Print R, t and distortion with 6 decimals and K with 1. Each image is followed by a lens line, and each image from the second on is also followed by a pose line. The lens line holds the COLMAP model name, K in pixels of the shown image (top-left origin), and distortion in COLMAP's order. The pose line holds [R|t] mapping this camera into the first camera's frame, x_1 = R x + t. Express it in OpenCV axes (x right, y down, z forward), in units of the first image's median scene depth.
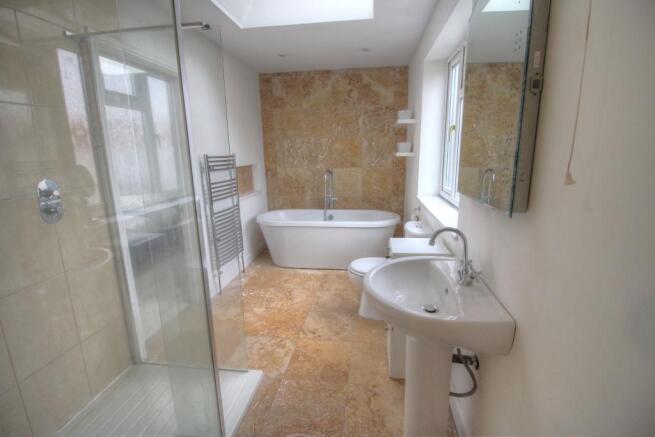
lens RADIAL K [[306.6, 0, 331.6], [0, 306.6, 216.3], [0, 0, 1]] dist [-0.000054, -0.013886]
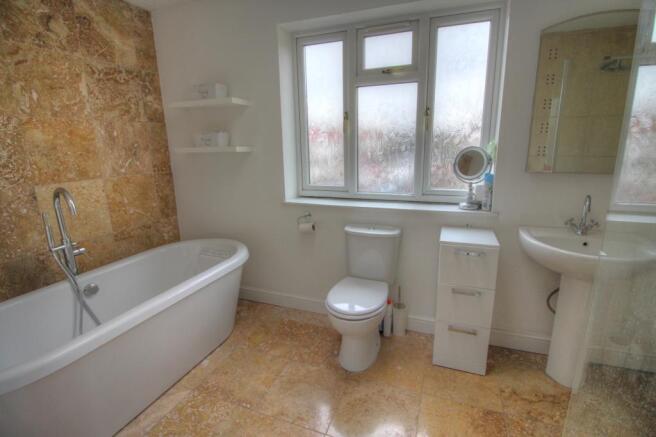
lens RADIAL K [[307.1, 0, 332.1], [0, 307.1, 216.3], [0, 0, 1]] dist [-0.000054, -0.013886]
pose [[0.219519, -0.209317, 0.952889, -0.335998], [0.216902, 0.962740, 0.161512, -0.098648], [-0.951191, 0.171229, 0.256741, 0.521219]]
